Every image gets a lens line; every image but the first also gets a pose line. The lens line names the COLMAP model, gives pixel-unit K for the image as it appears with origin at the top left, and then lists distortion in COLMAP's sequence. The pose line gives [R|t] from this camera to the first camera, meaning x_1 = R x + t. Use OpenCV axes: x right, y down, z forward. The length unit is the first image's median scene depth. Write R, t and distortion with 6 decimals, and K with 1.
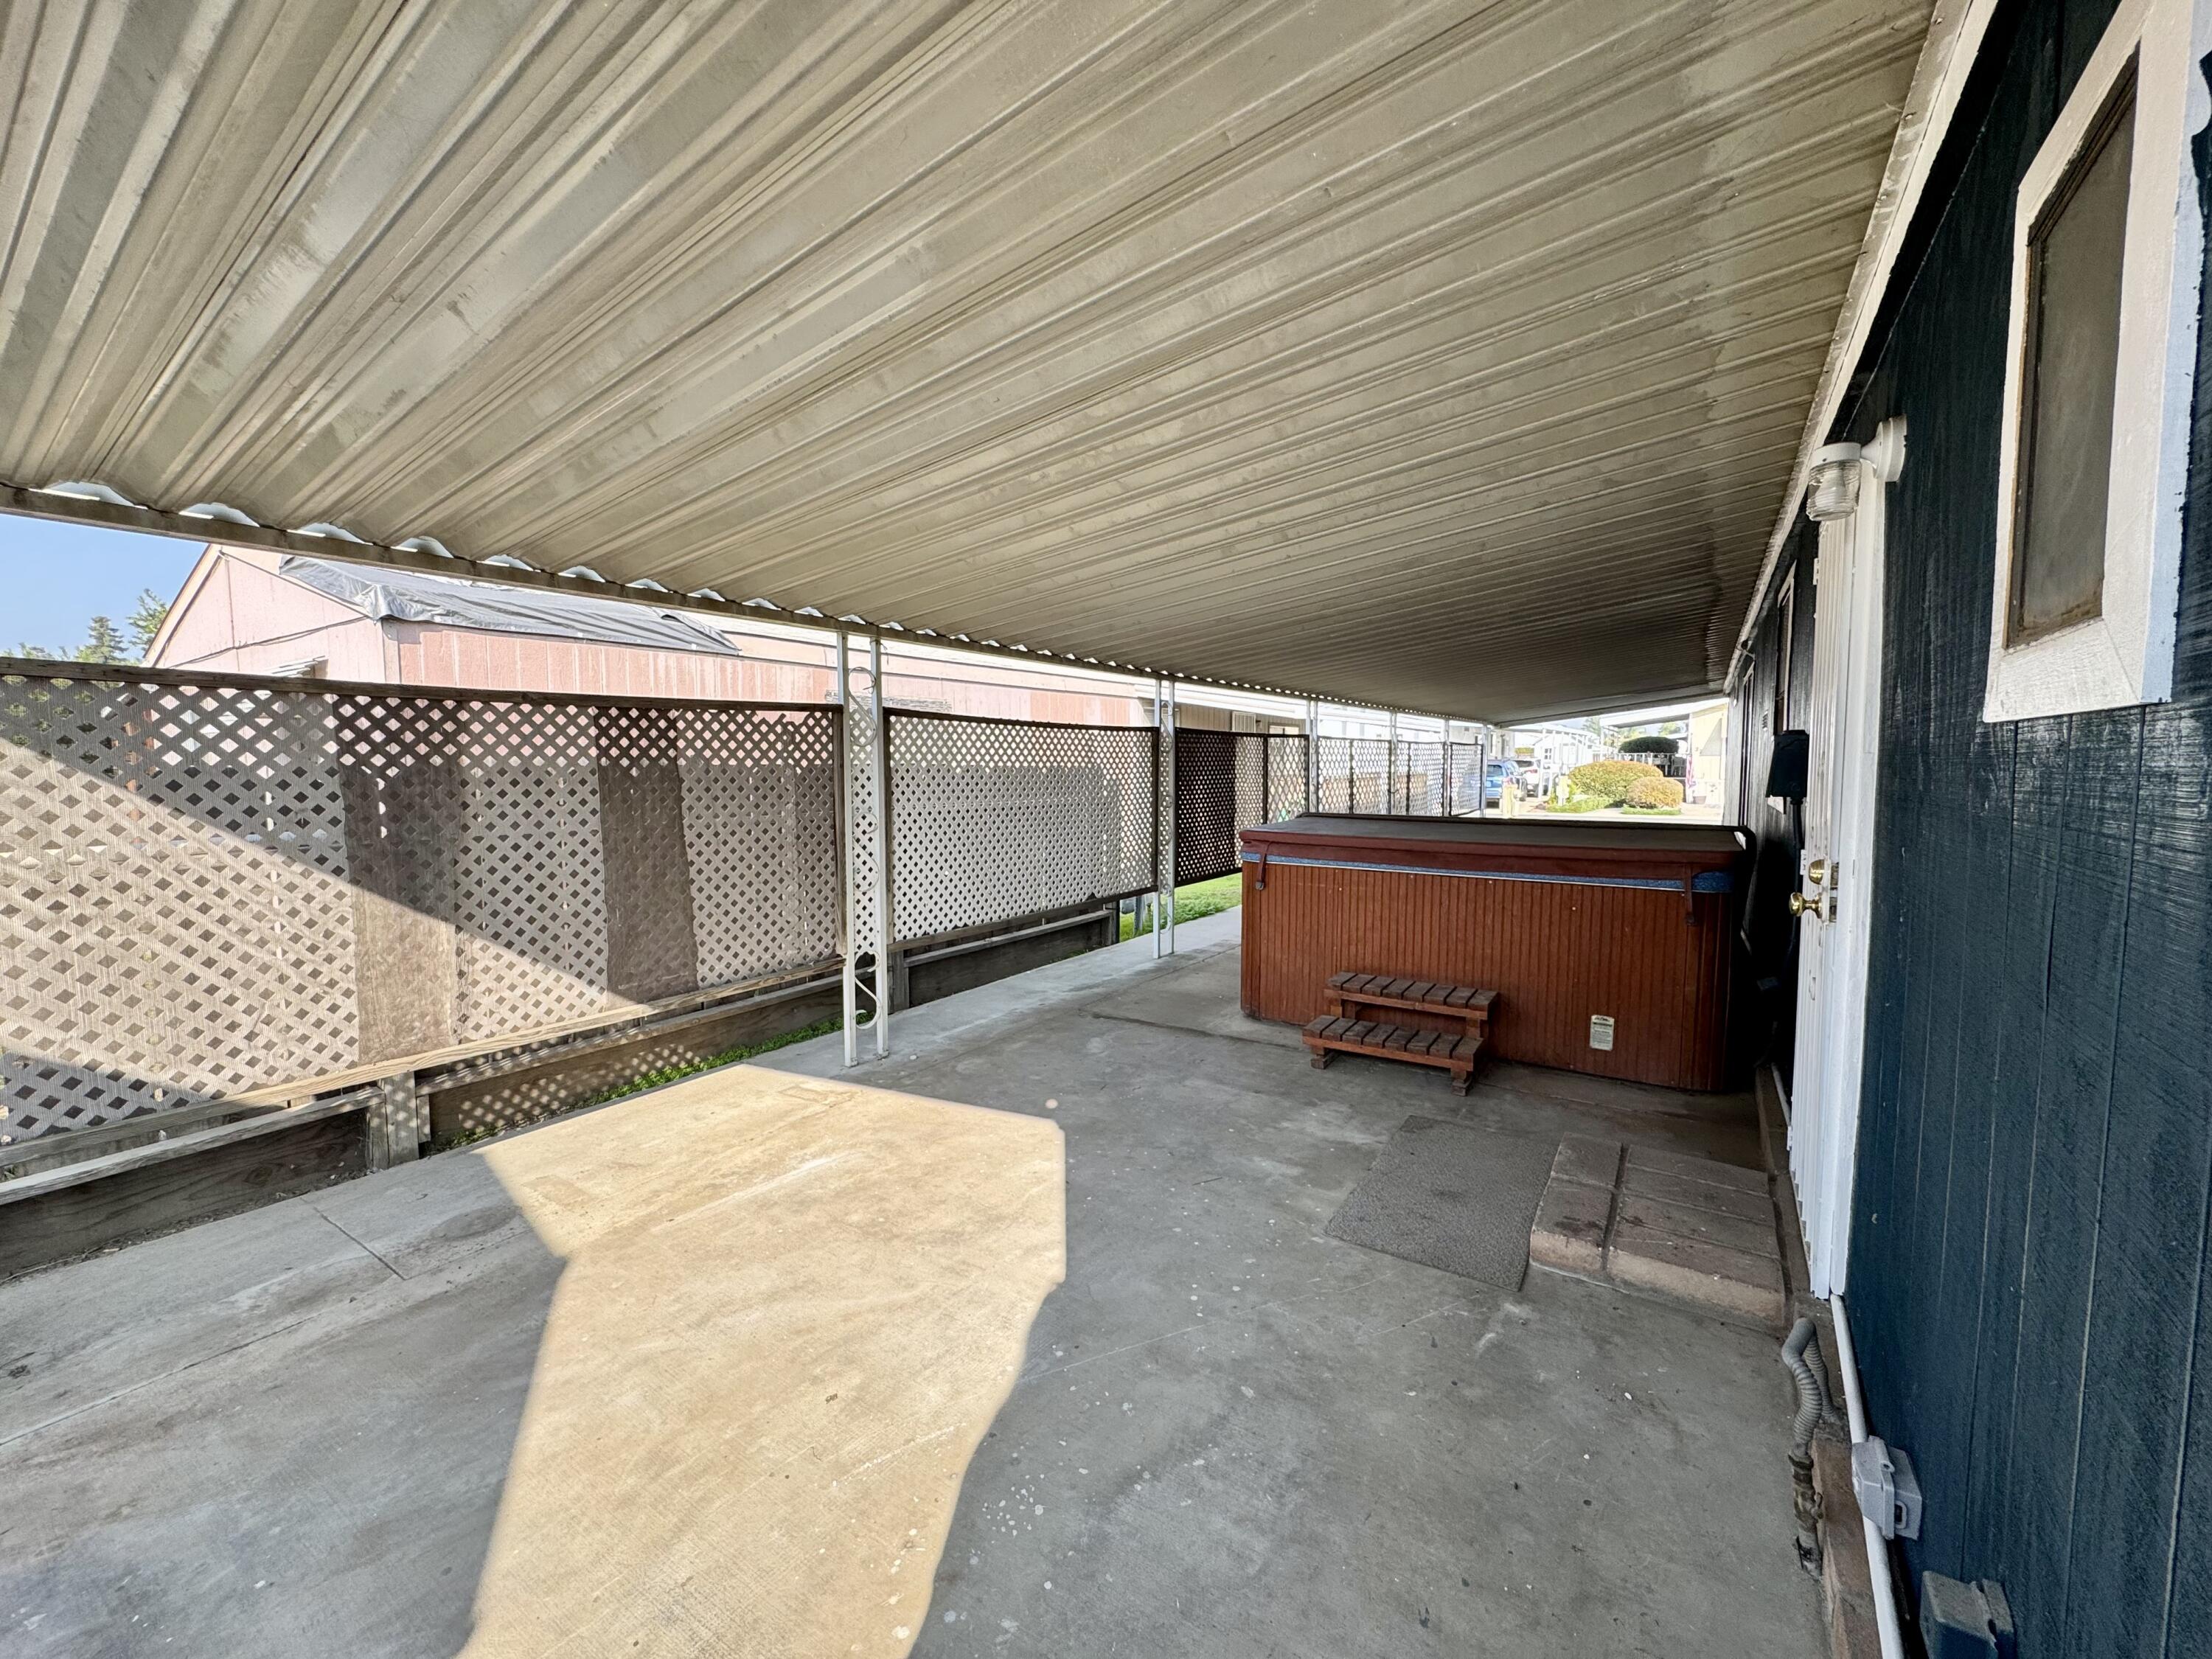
lens RADIAL K [[881.6, 0, 1106.0], [0, 881.6, 829.5], [0, 0, 1]] dist [-0.002219, 0.000203]
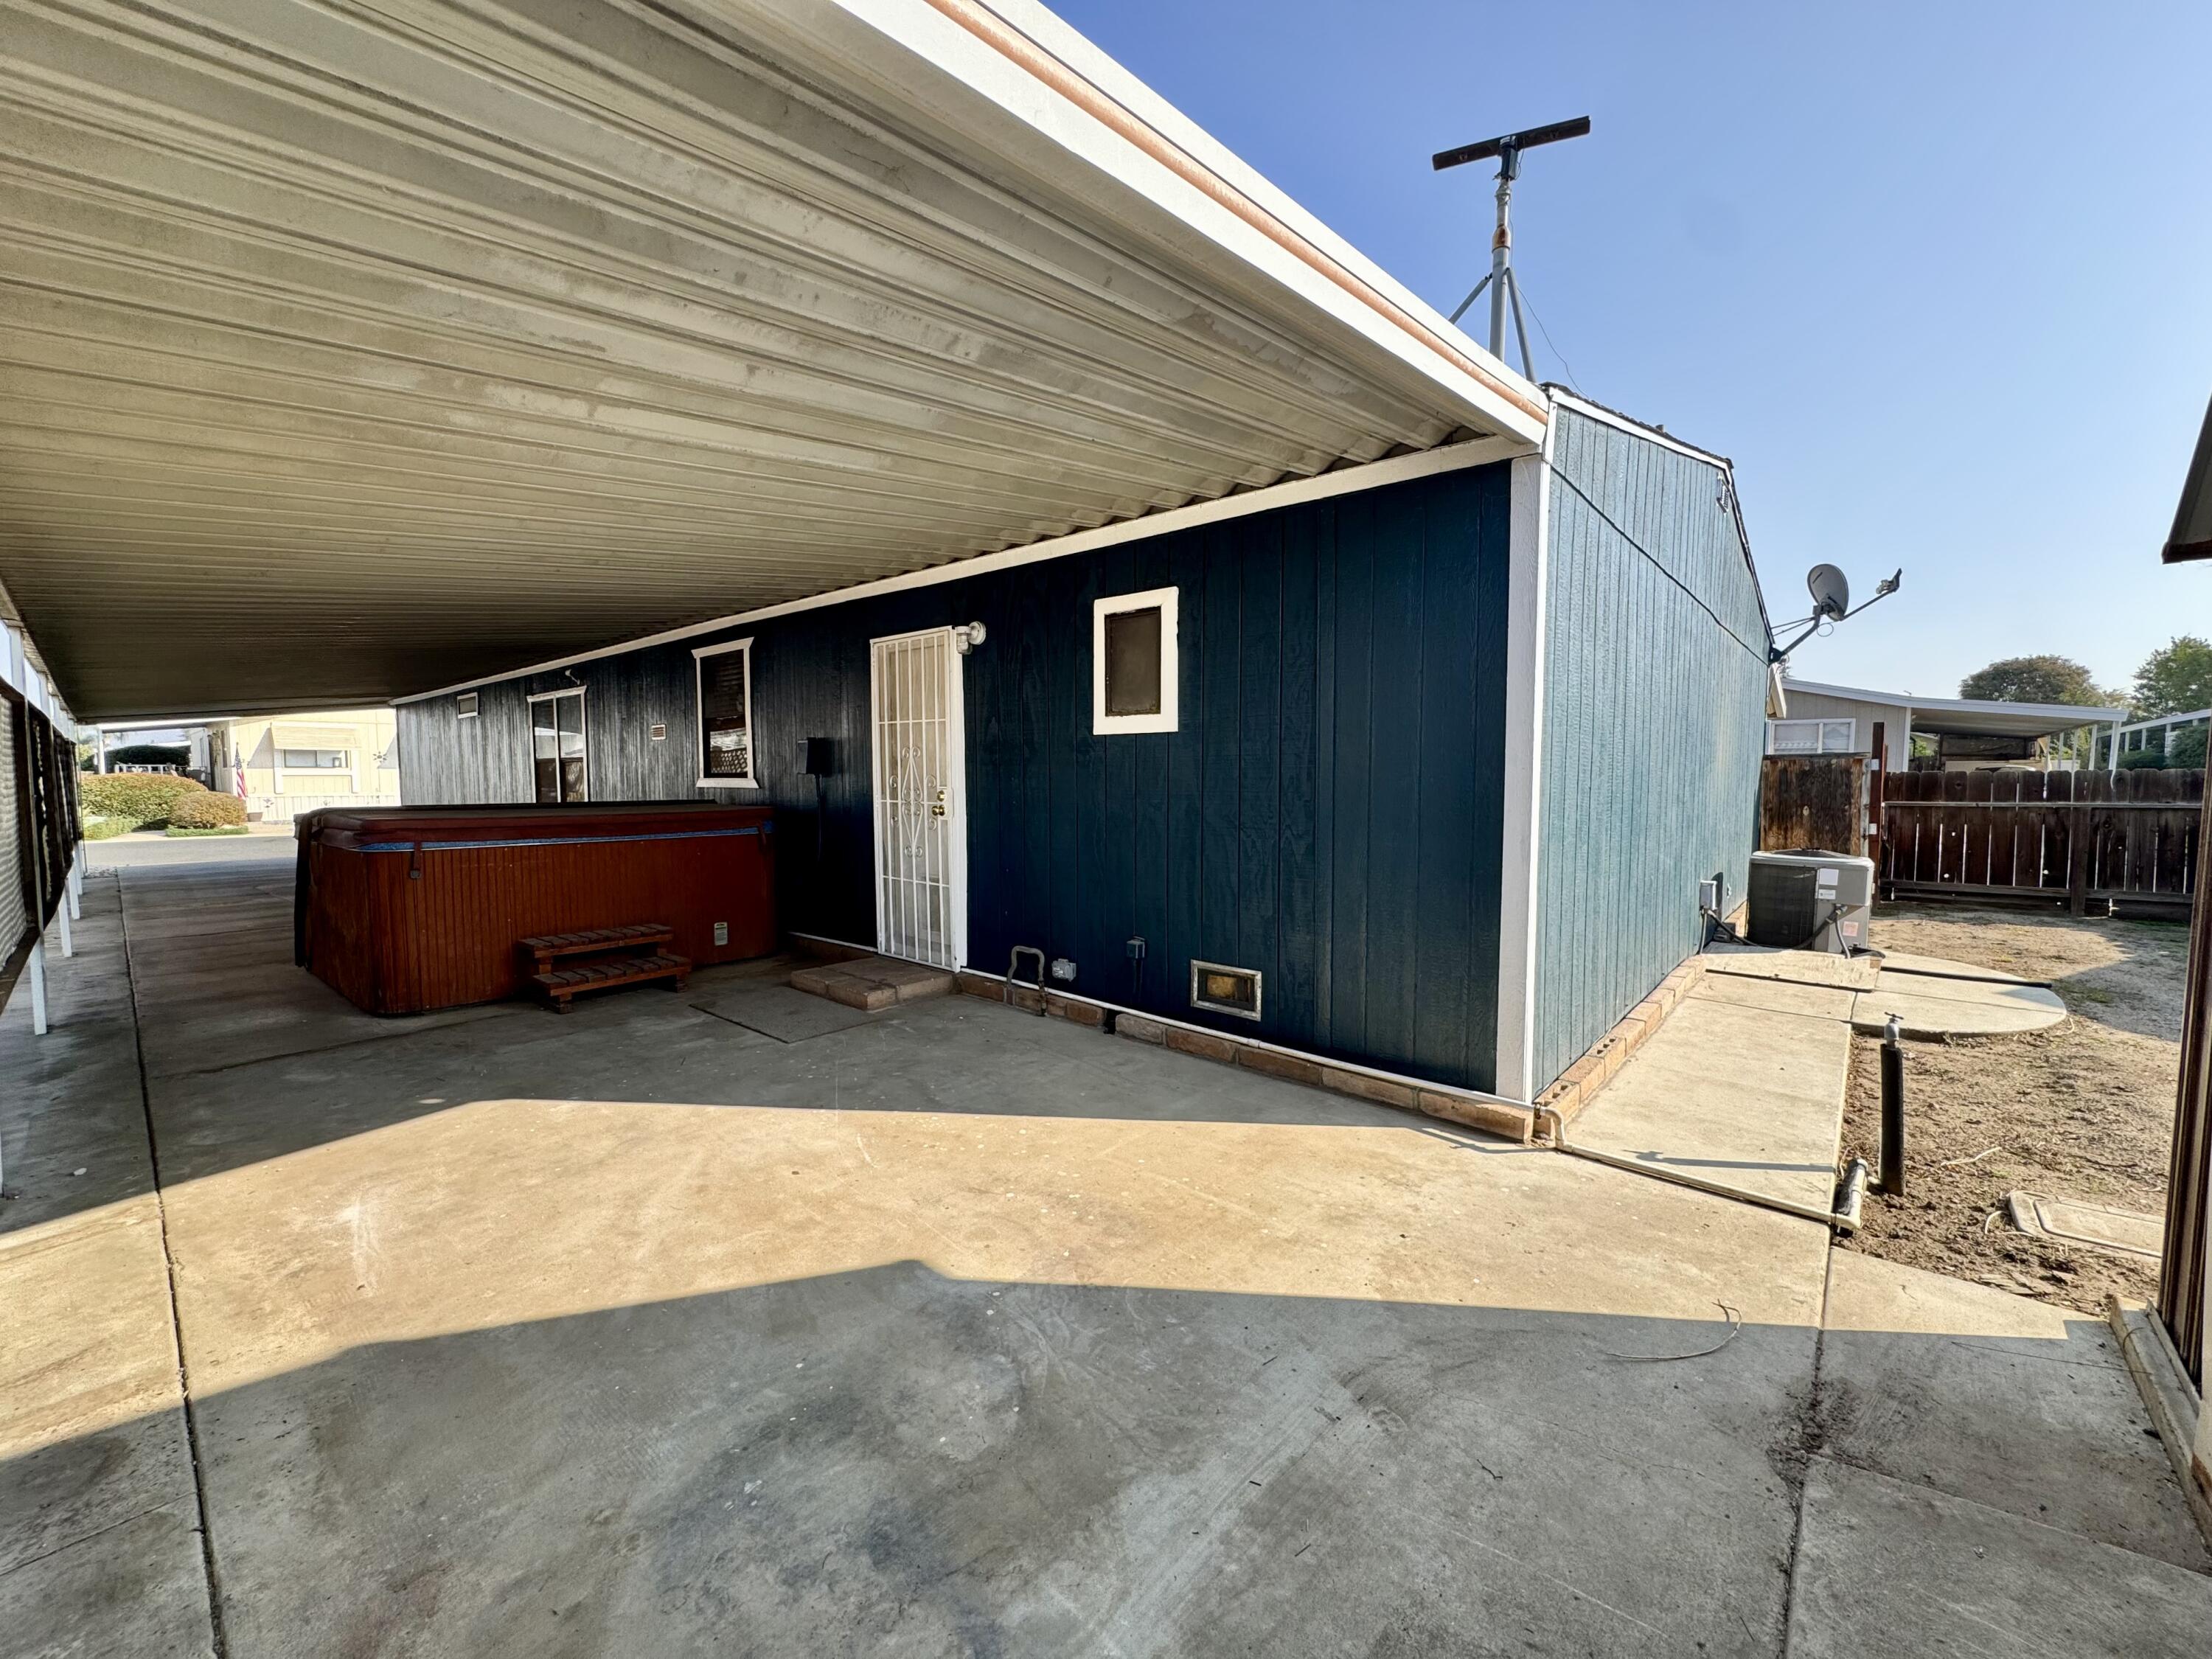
lens RADIAL K [[881.6, 0, 1106.0], [0, 881.6, 829.5], [0, 0, 1]] dist [-0.002219, 0.000203]
pose [[0.123937, -0.056021, 0.990707, -1.195113], [0.077115, 0.995929, 0.046670, 0.048208], [-0.989289, 0.070615, 0.127752, 0.207095]]
